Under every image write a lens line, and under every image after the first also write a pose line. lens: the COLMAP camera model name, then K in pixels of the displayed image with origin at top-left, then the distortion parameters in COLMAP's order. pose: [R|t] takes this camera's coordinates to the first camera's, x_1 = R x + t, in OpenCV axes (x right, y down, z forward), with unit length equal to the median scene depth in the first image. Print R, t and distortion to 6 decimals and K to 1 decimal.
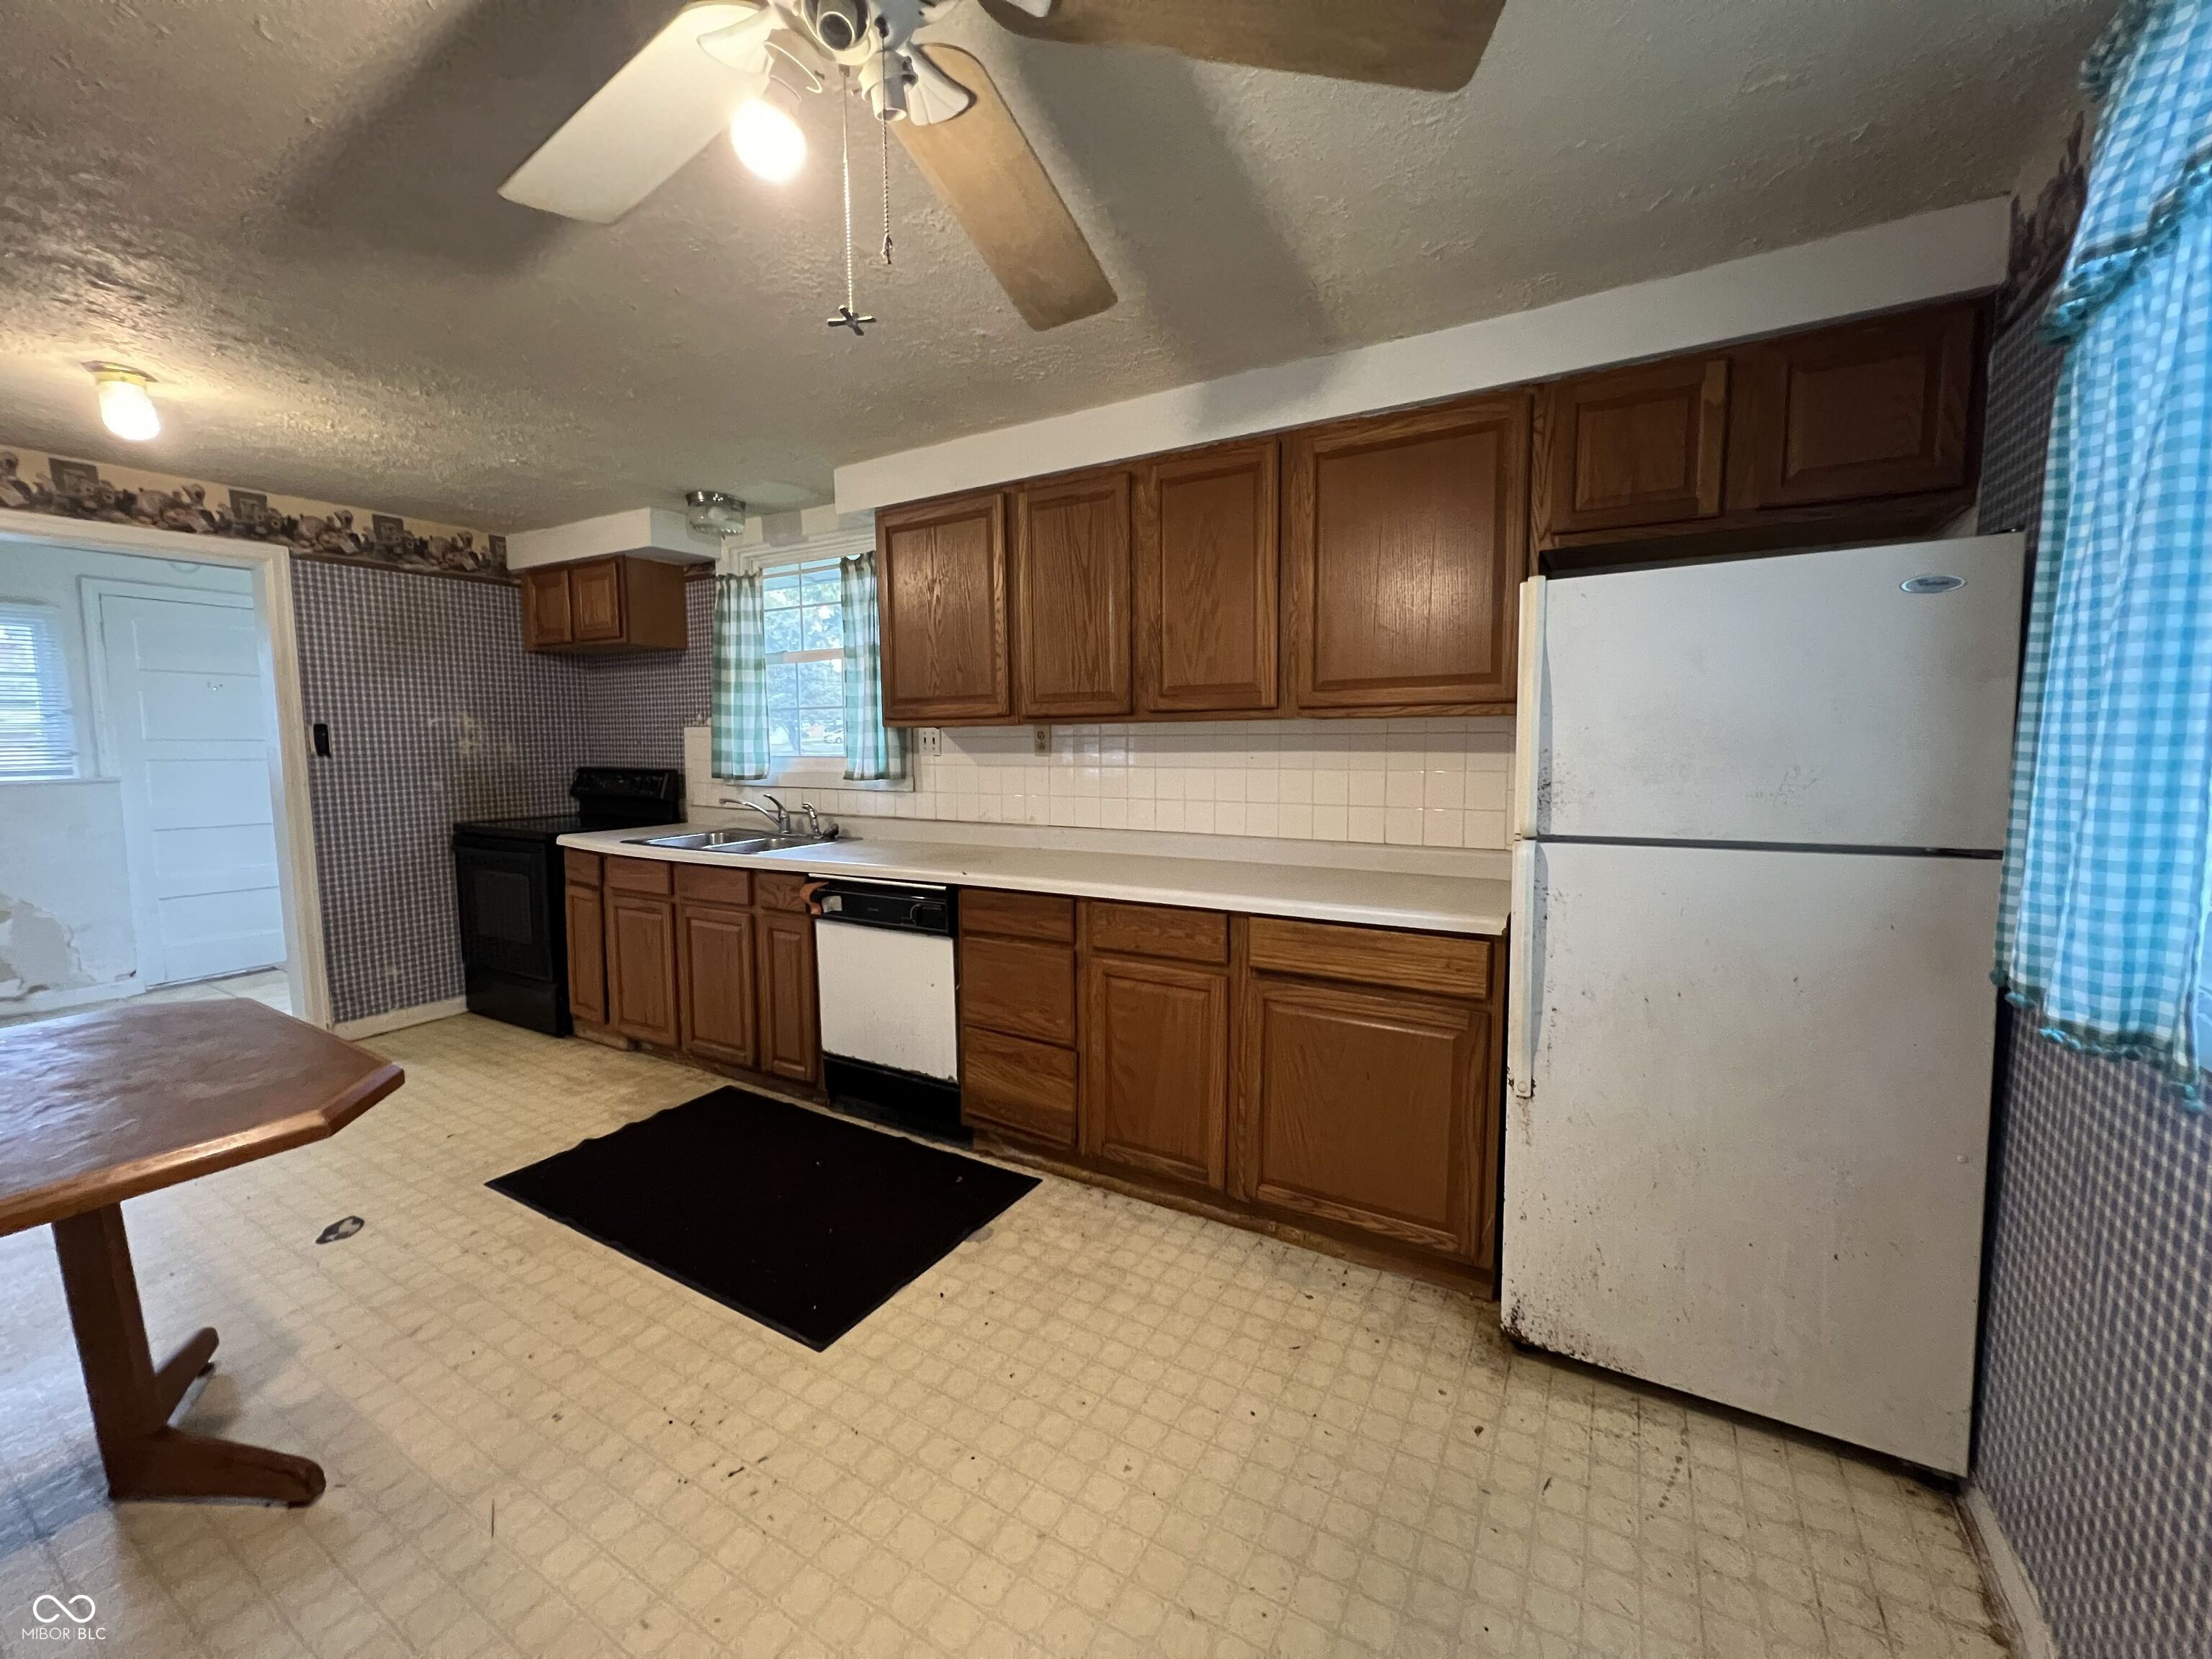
lens RADIAL K [[879.8, 0, 1104.4], [0, 879.8, 822.4], [0, 0, 1]] dist [-0.003777, 0.000654]
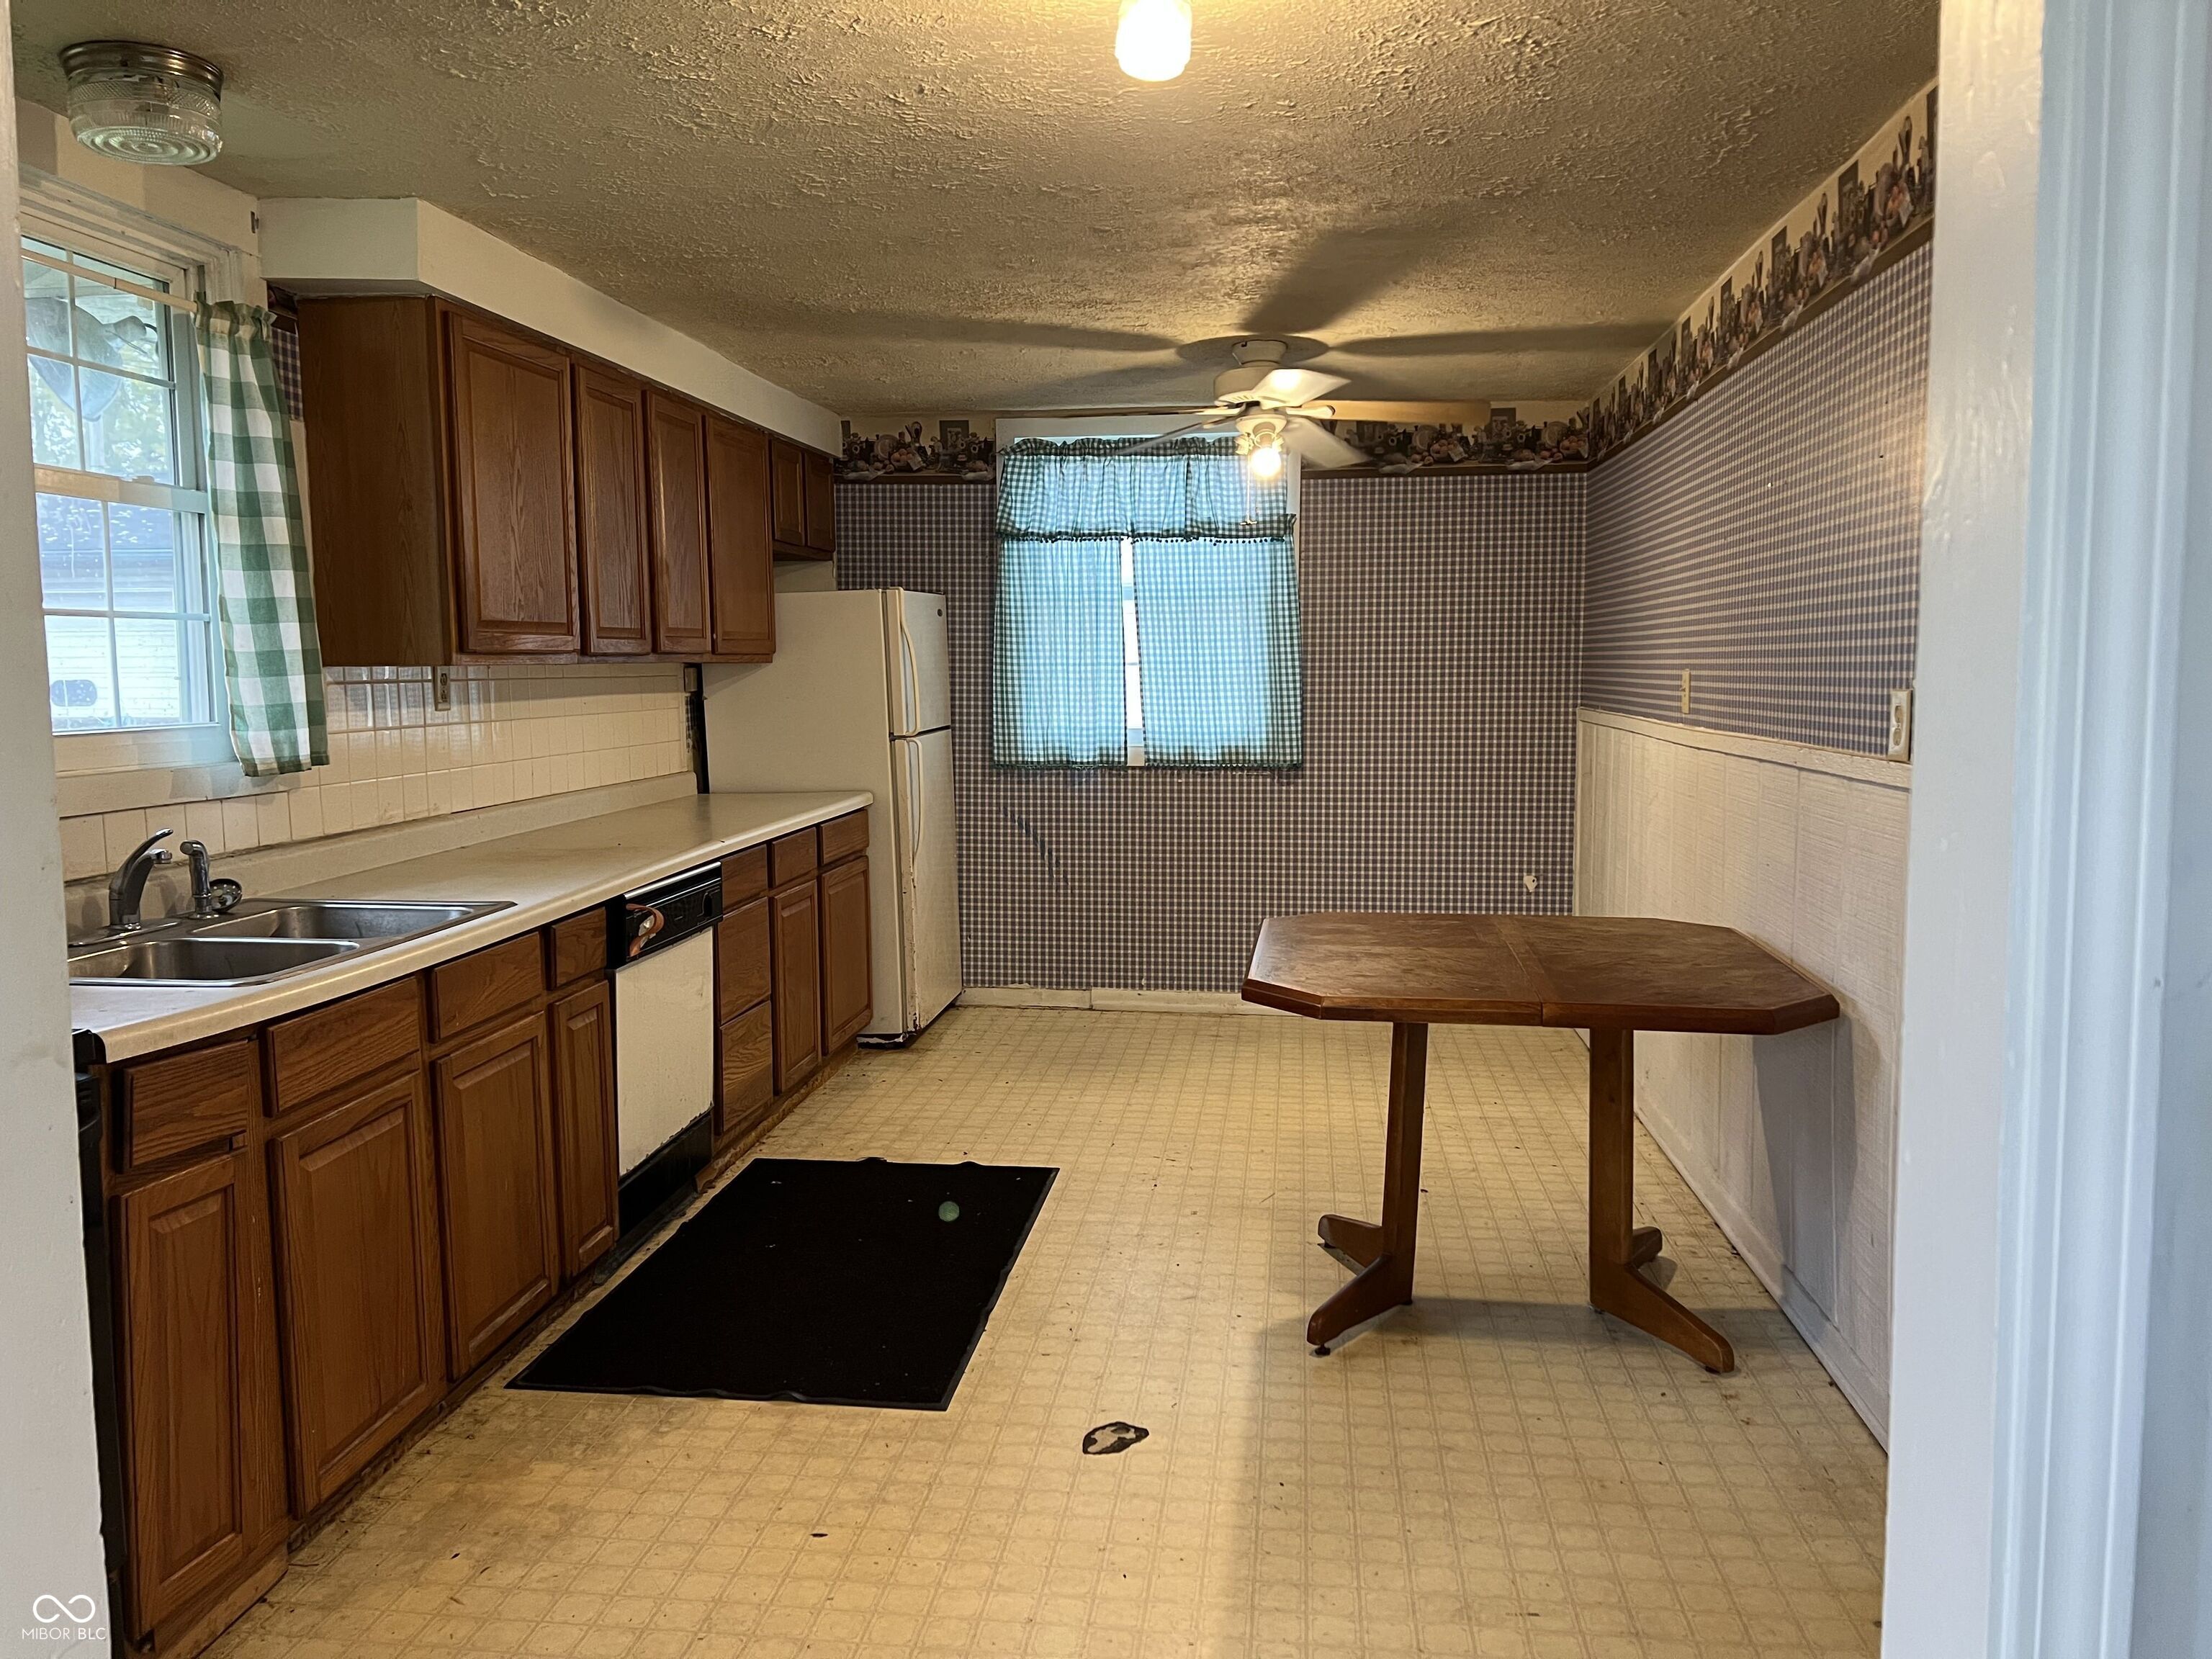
lens RADIAL K [[1652.4, 0, 1101.1], [0, 1652.4, 829.1], [0, 0, 1]] dist [0.059703, -0.065528]
pose [[-0.401752, -0.082886, 0.911990, -1.915443], [0.096449, 0.986526, 0.132148, -0.140662], [-0.910655, 0.141051, -0.388345, 1.396480]]
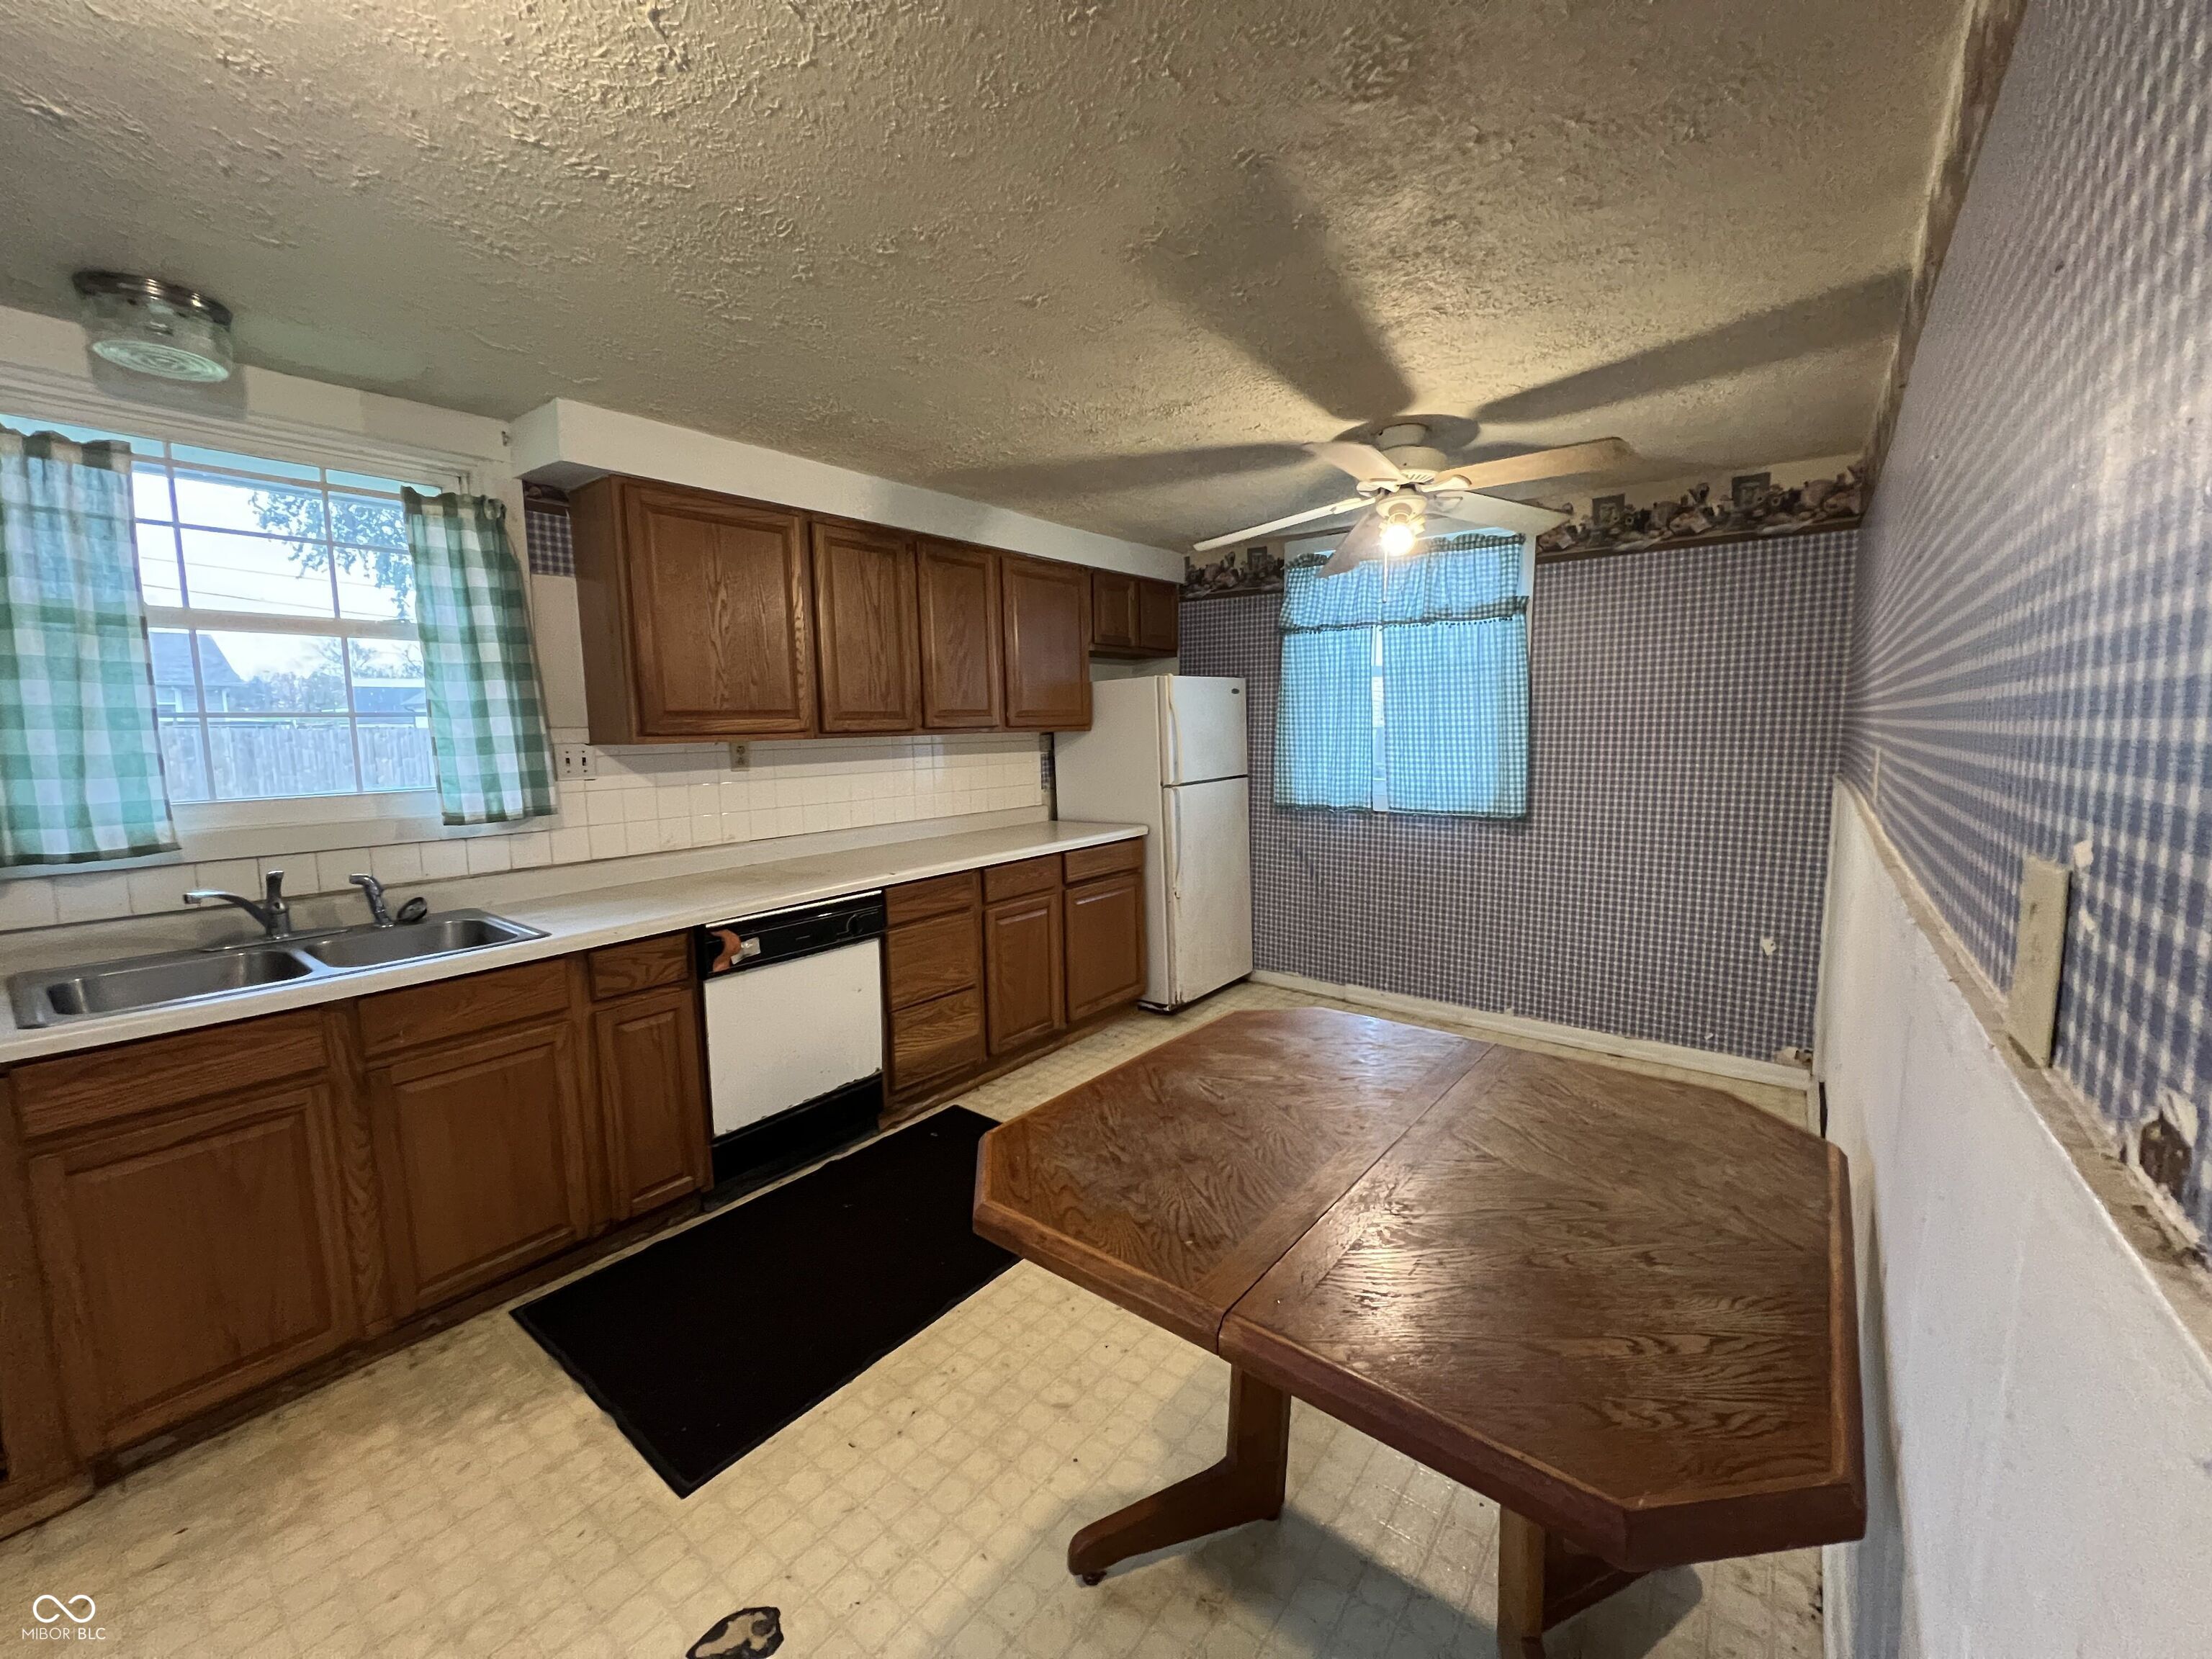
lens RADIAL K [[879.8, 0, 1102.4], [0, 879.8, 823.1], [0, 0, 1]] dist [-0.003777, 0.000654]
pose [[0.131223, -0.107255, 0.985534, -1.318943], [0.109282, 0.989637, 0.093150, -0.086929], [-0.985311, 0.095478, 0.141584, 0.623869]]
